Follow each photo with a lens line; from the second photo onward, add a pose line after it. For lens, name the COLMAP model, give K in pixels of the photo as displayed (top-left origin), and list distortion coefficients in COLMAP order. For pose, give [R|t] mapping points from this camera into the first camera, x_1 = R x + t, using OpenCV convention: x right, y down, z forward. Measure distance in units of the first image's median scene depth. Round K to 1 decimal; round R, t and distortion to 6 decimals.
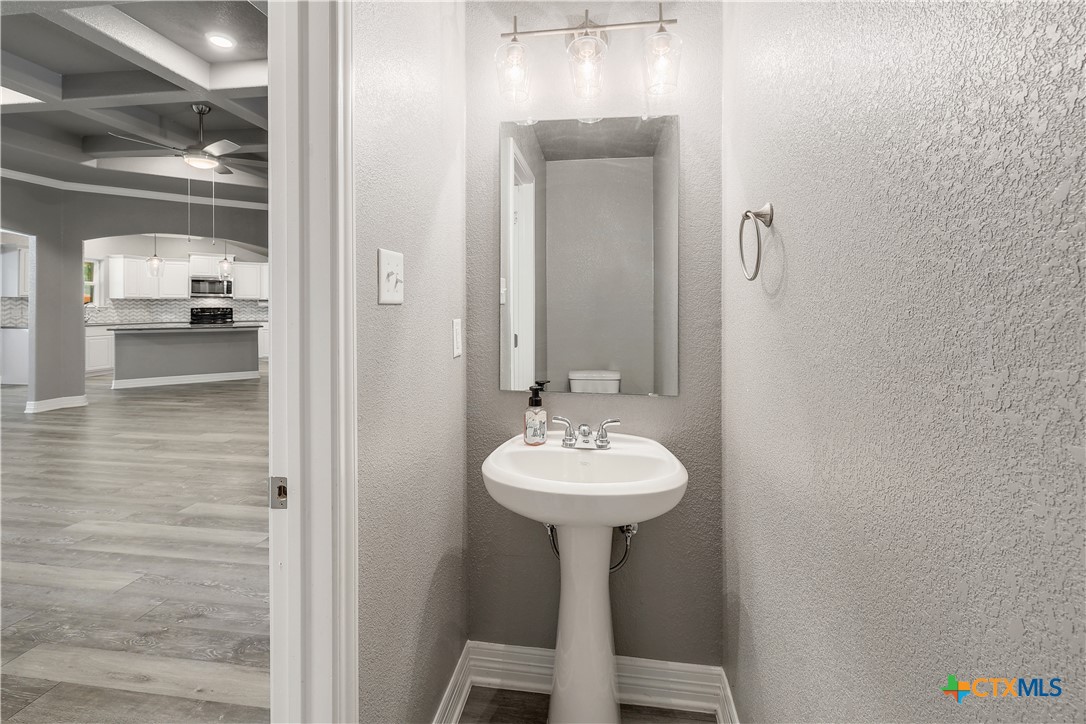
lens RADIAL K [[479.8, 0, 540.3], [0, 479.8, 320.1], [0, 0, 1]] dist [-0.000453, -0.000447]
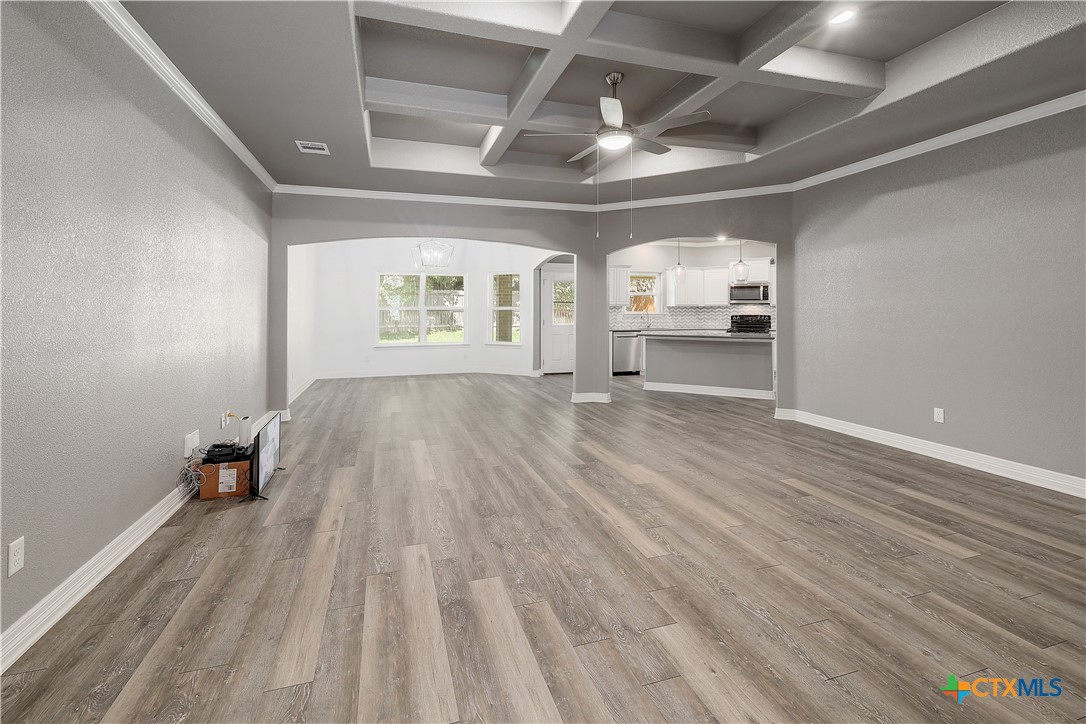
lens RADIAL K [[487.2, 0, 543.2], [0, 487.2, 300.3], [0, 0, 1]] dist [0.000385, -0.000044]
pose [[0.438663, -0.022978, -0.898358, 0.000443], [-0.028486, 0.998815, -0.039457, -0.006176], [0.898200, 0.042899, 0.437488, 0.242000]]
